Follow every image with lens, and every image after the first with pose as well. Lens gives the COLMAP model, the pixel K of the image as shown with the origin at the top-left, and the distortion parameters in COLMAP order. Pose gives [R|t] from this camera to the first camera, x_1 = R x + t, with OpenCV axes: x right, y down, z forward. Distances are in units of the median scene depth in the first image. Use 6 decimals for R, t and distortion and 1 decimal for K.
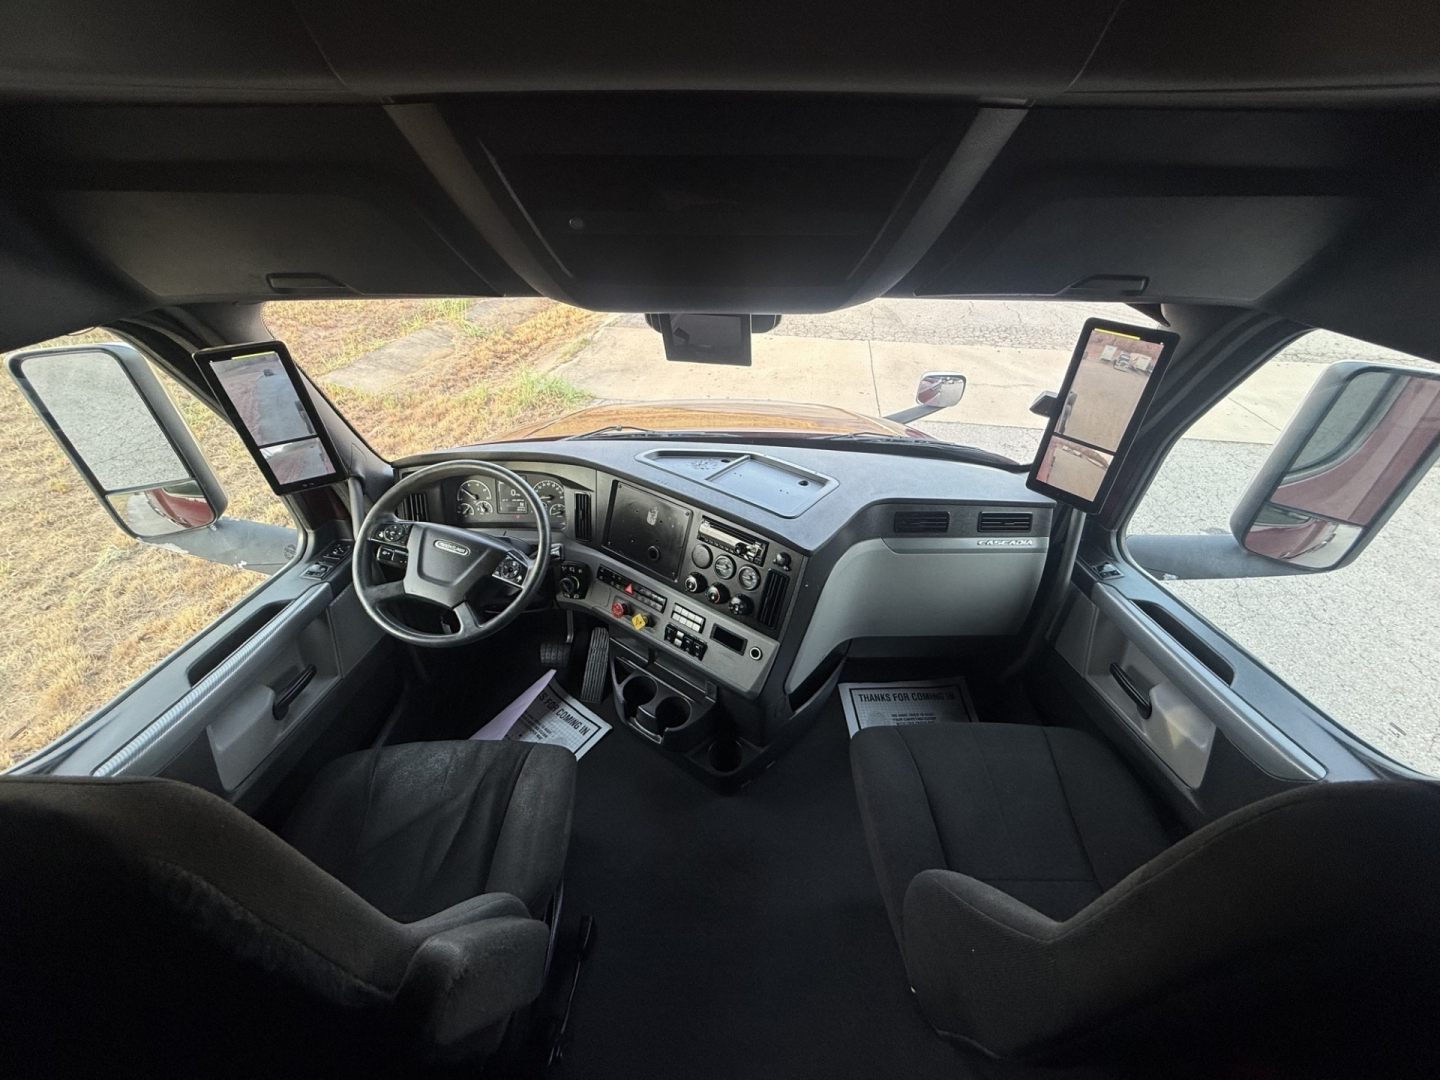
lens RADIAL K [[571.1, 0, 721.3], [0, 571.1, 529.7], [0, 0, 1]] dist [-0.016778, -0.000086]
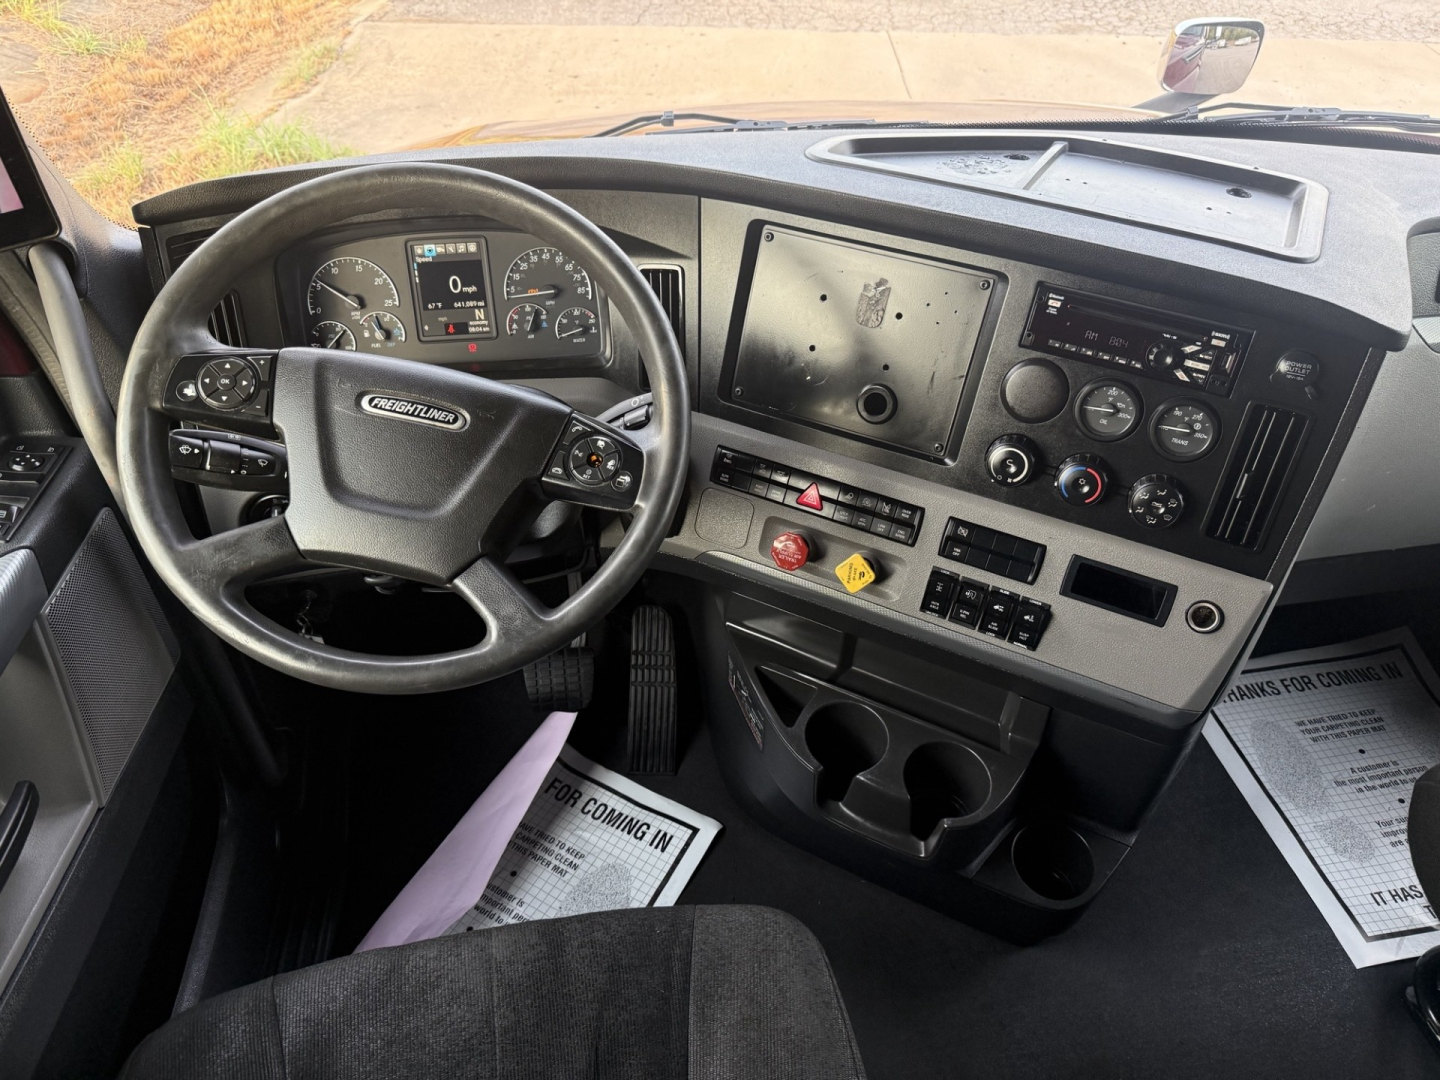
lens RADIAL K [[1019.9, 0, 720.0], [0, 1019.9, 540.0], [0, 0, 1]] dist [-0.011637, -0.002815]
pose [[0.988007, -0.094372, 0.122212, -0.288376], [0.079802, 0.989673, 0.119077, 0.039756], [-0.132187, -0.107897, 0.985335, 0.271888]]
